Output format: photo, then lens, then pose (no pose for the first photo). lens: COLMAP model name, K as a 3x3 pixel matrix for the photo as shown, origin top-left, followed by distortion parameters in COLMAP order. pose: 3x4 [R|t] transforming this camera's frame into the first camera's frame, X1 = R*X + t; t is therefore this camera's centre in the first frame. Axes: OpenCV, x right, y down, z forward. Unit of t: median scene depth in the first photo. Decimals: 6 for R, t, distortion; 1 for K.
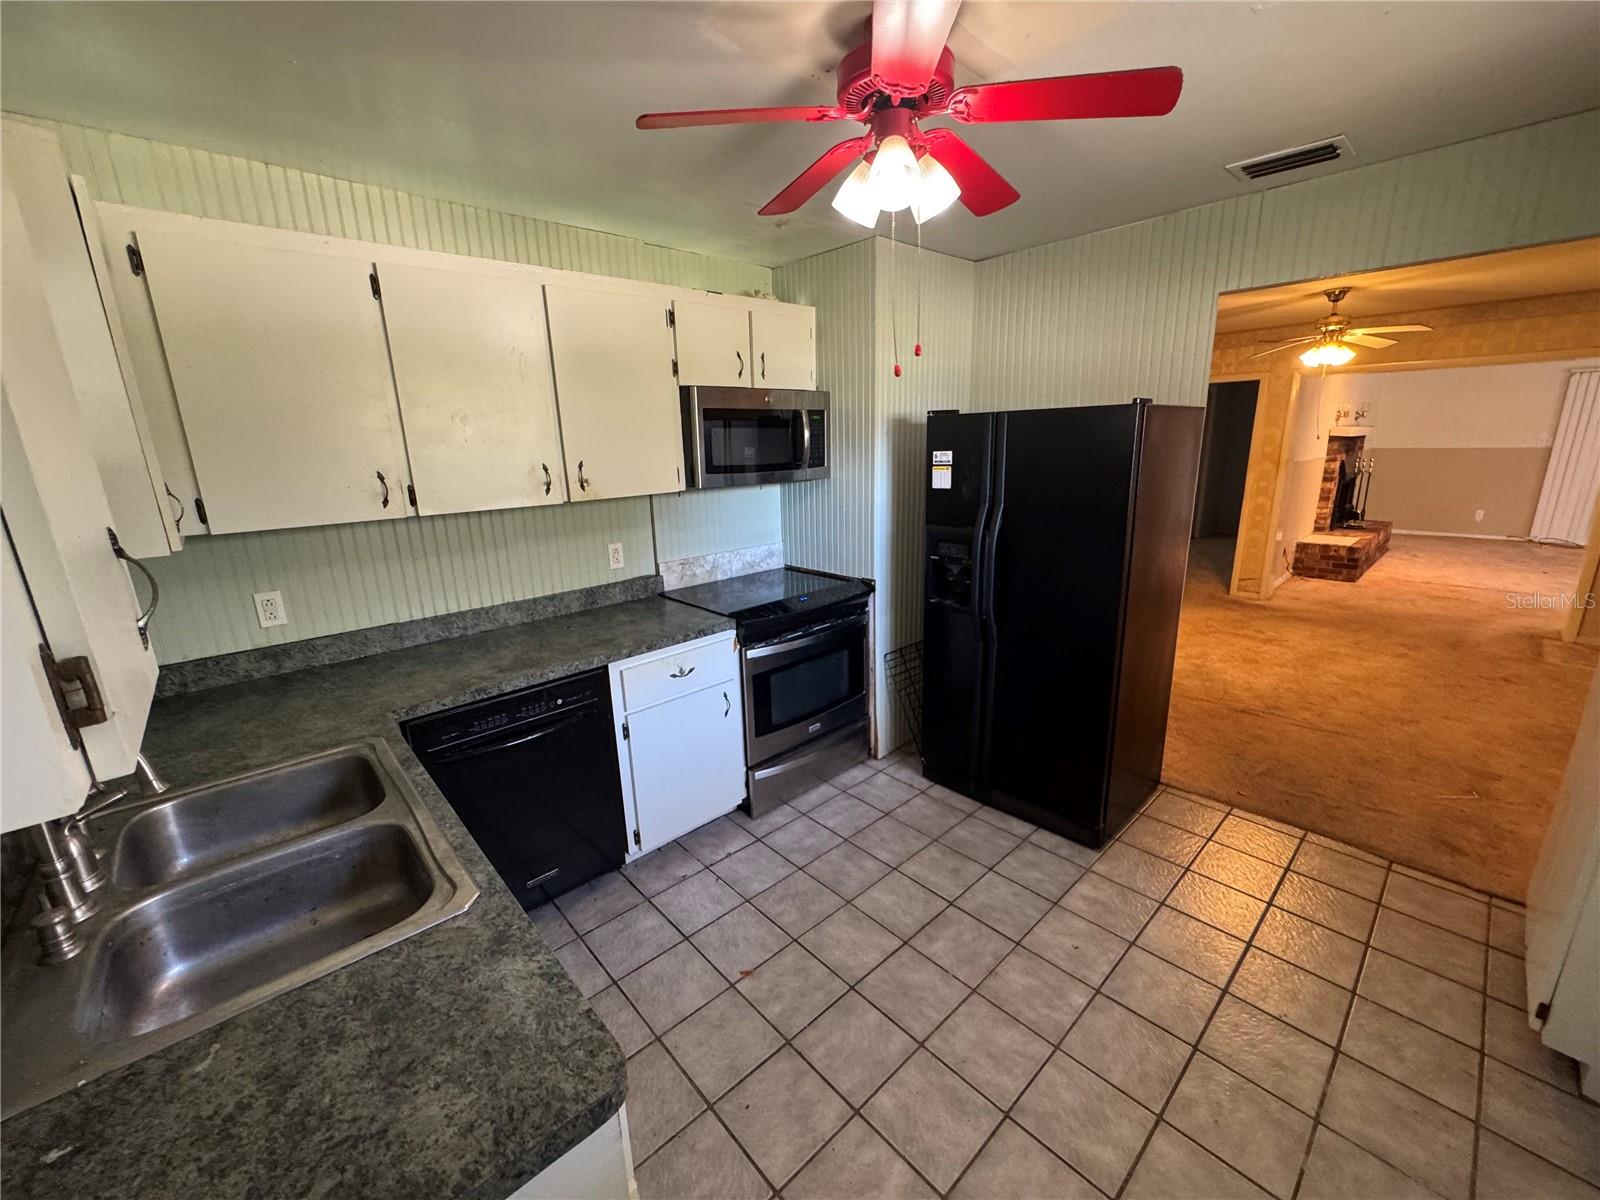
lens RADIAL K [[633.5, 0, 798.4], [0, 633.5, 598.1], [0, 0, 1]] dist [-0.002544, -0.000463]
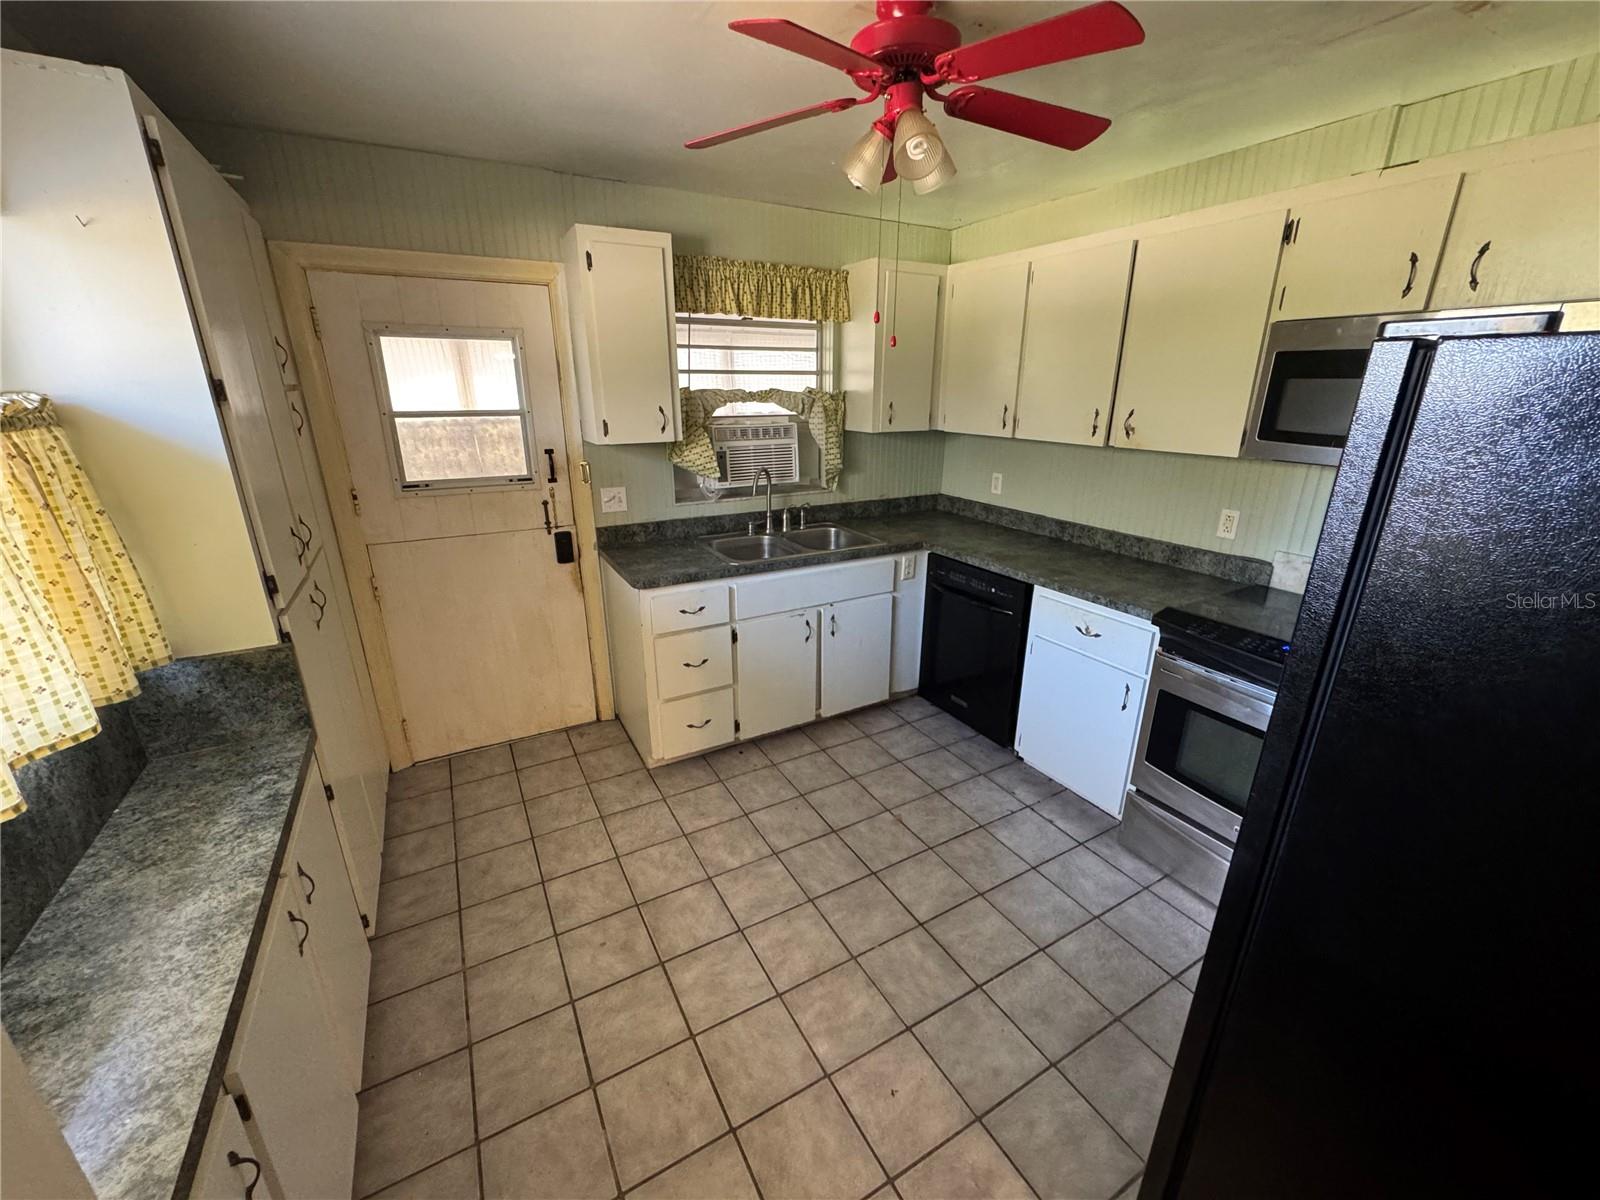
lens RADIAL K [[633.5, 0, 803.4], [0, 633.5, 600.0], [0, 0, 1]] dist [-0.002544, -0.000463]
pose [[-0.212577, 0.341232, -0.915626, 0.827876], [-0.237849, 0.890790, 0.387196, -0.211007], [0.947755, 0.300090, -0.108200, 0.694417]]
